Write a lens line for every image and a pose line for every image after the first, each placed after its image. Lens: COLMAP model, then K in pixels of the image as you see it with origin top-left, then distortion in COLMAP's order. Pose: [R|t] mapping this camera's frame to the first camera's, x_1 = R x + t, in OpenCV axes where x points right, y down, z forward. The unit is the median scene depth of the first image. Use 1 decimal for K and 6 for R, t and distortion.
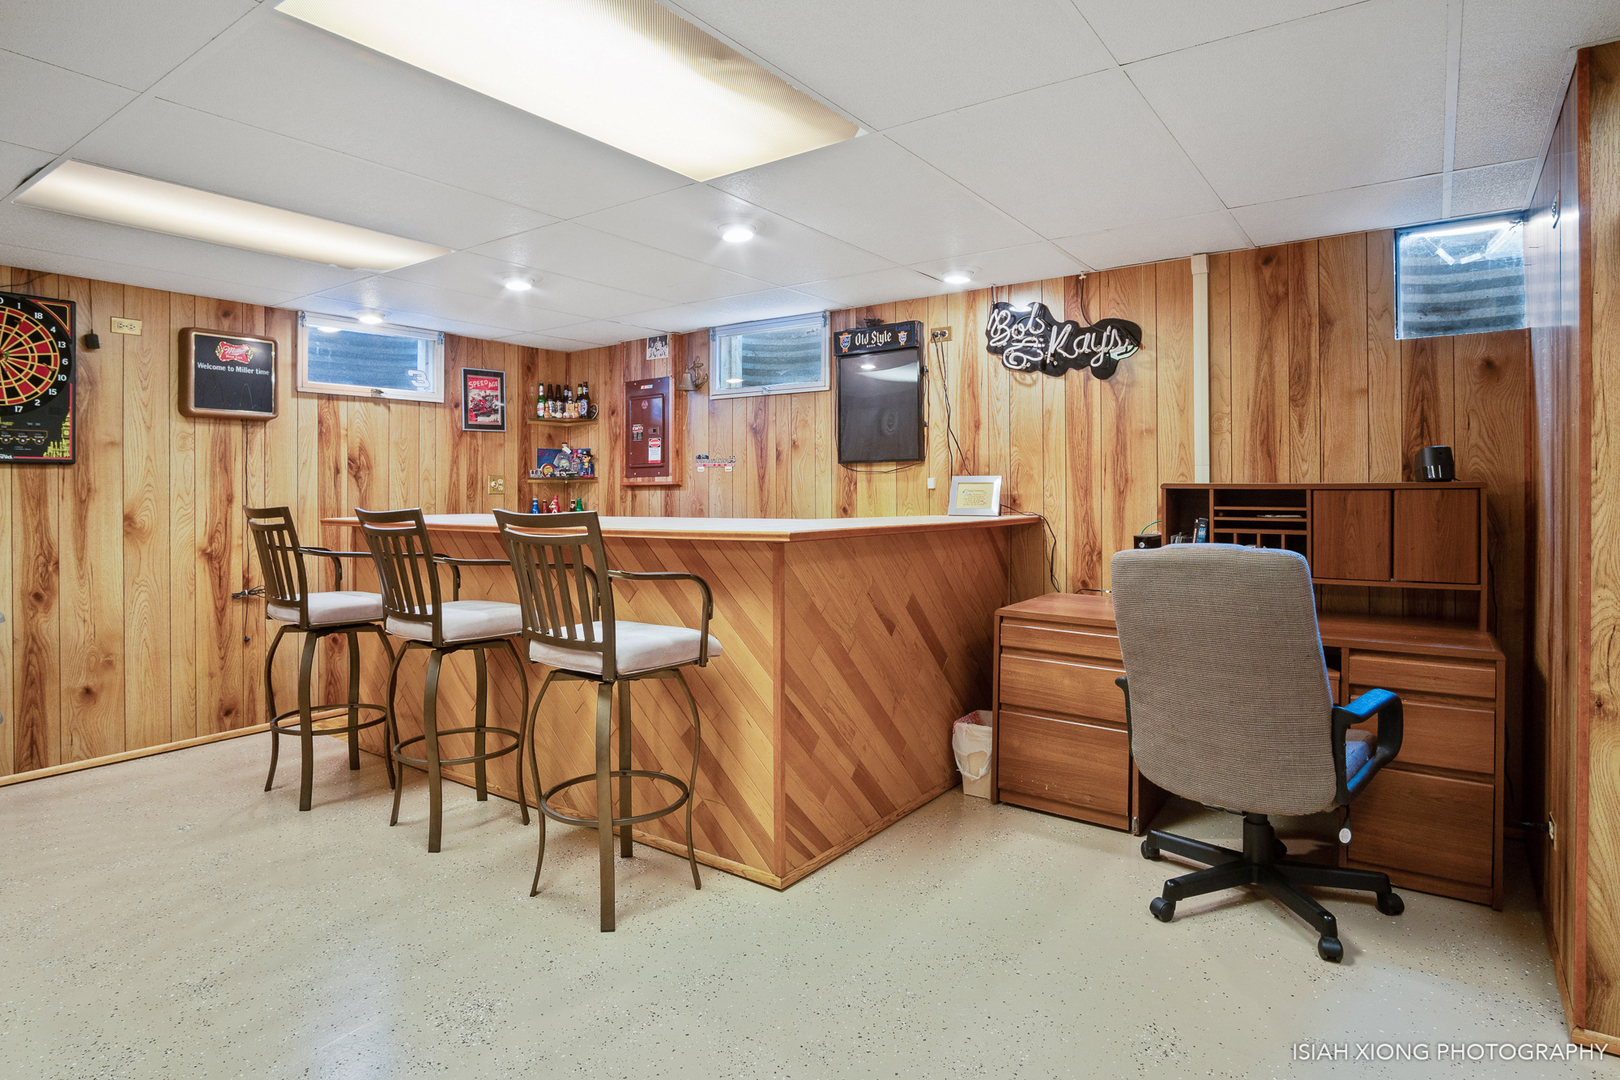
lens RADIAL K [[890.8, 0, 804.2], [0, 890.8, 496.6], [0, 0, 1]] dist [-0.031263, 0.005598]
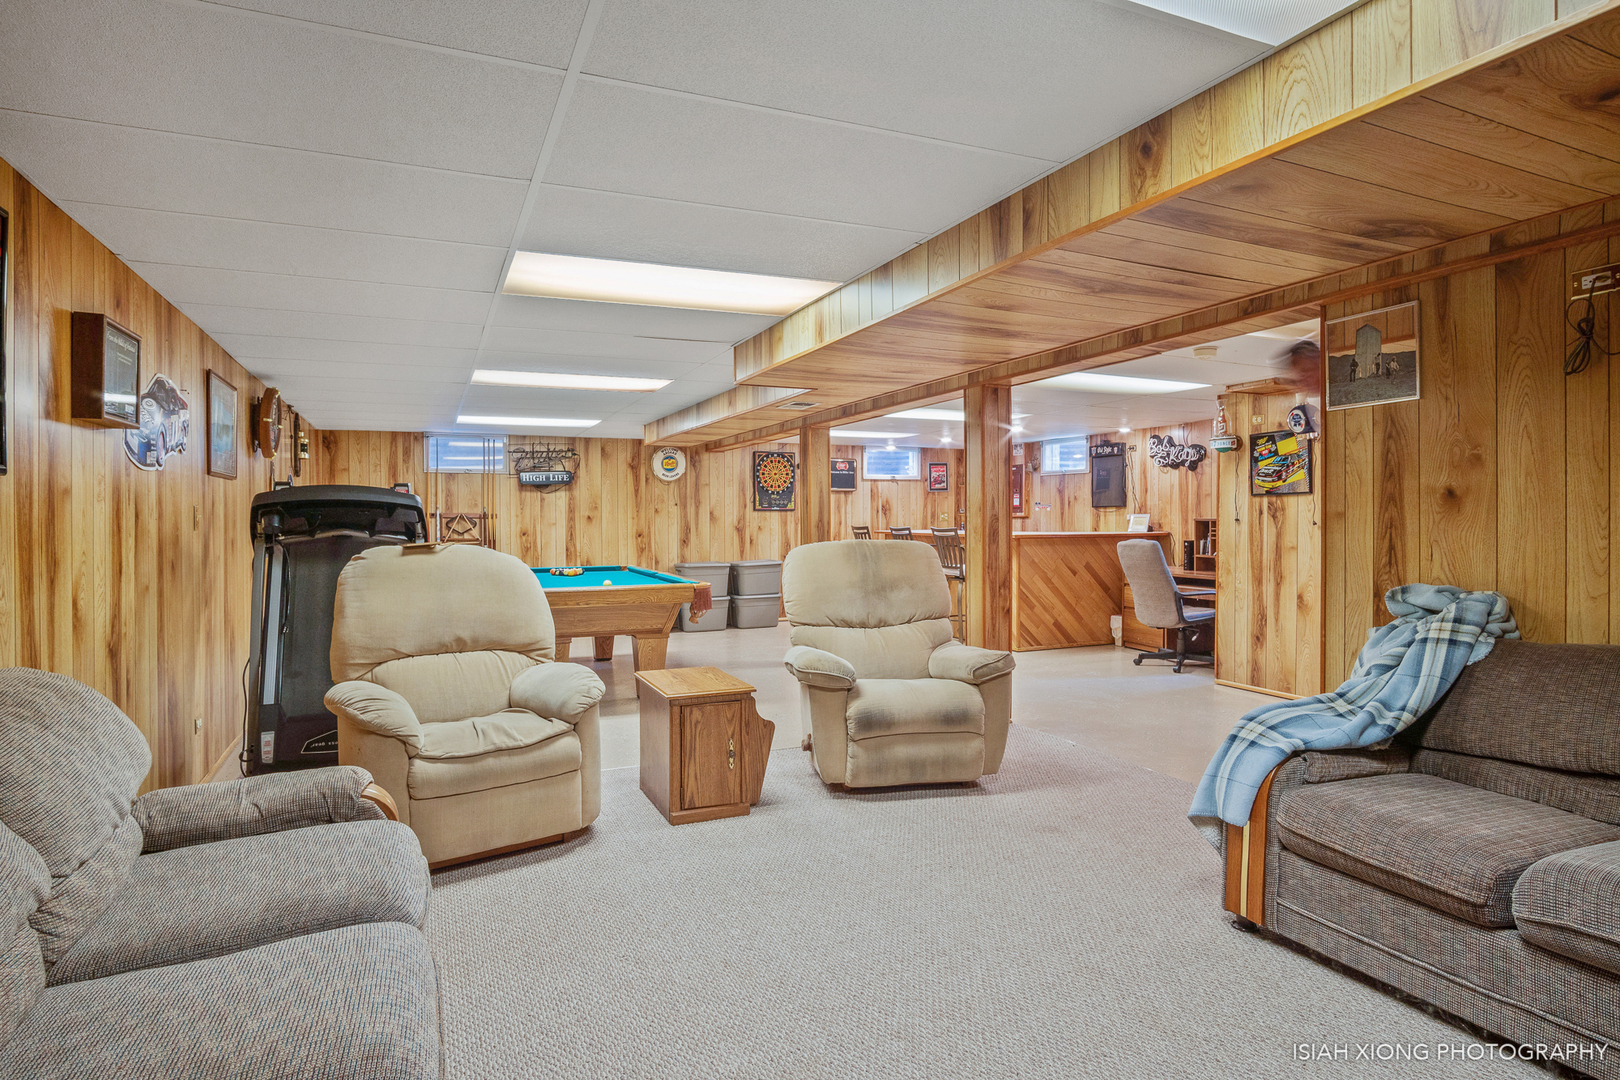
lens RADIAL K [[890.8, 0, 803.1], [0, 890.8, 535.8], [0, 0, 1]] dist [-0.031263, 0.005598]
pose [[0.862862, 0.010950, -0.505320, 0.603065], [-0.001022, 0.999801, 0.019920, -0.012696], [0.505438, -0.016672, 0.862702, -1.385272]]
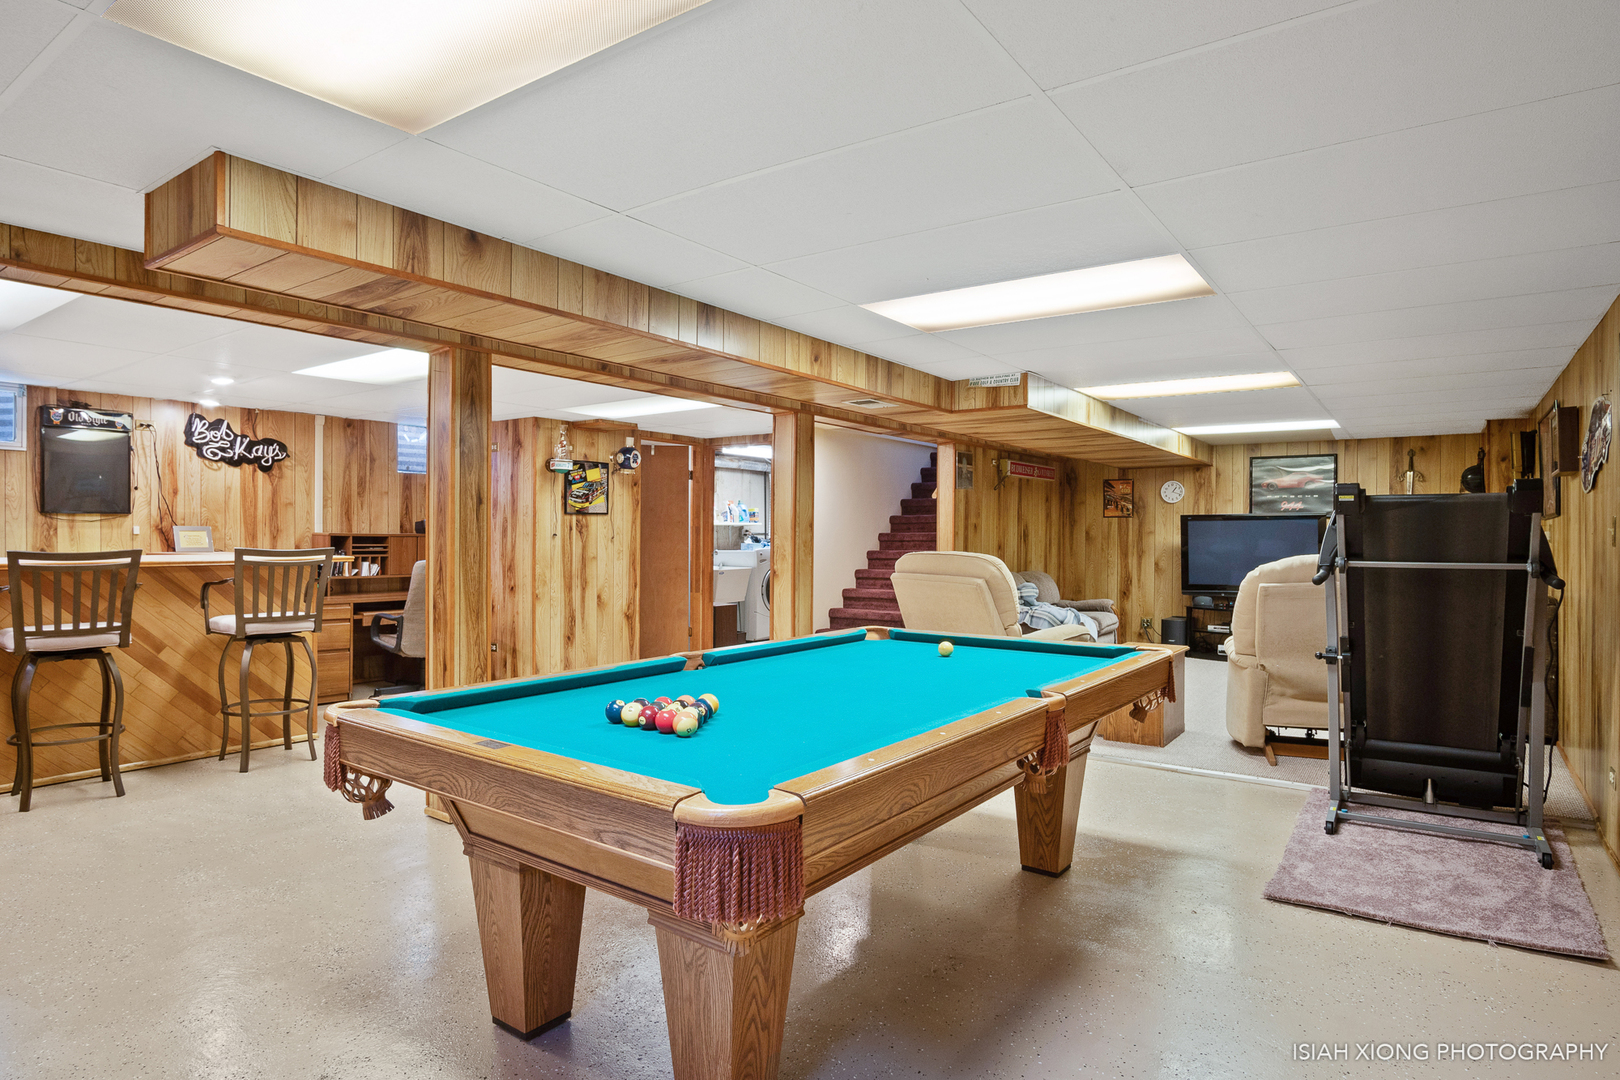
lens RADIAL K [[890.8, 0, 825.9], [0, 890.8, 534.7], [0, 0, 1]] dist [-0.031263, 0.005598]
pose [[-0.022916, 0.004703, 0.999726, -1.380106], [-0.001237, 0.999988, -0.004732, -0.002925], [-0.999737, -0.001345, -0.022909, -0.060940]]
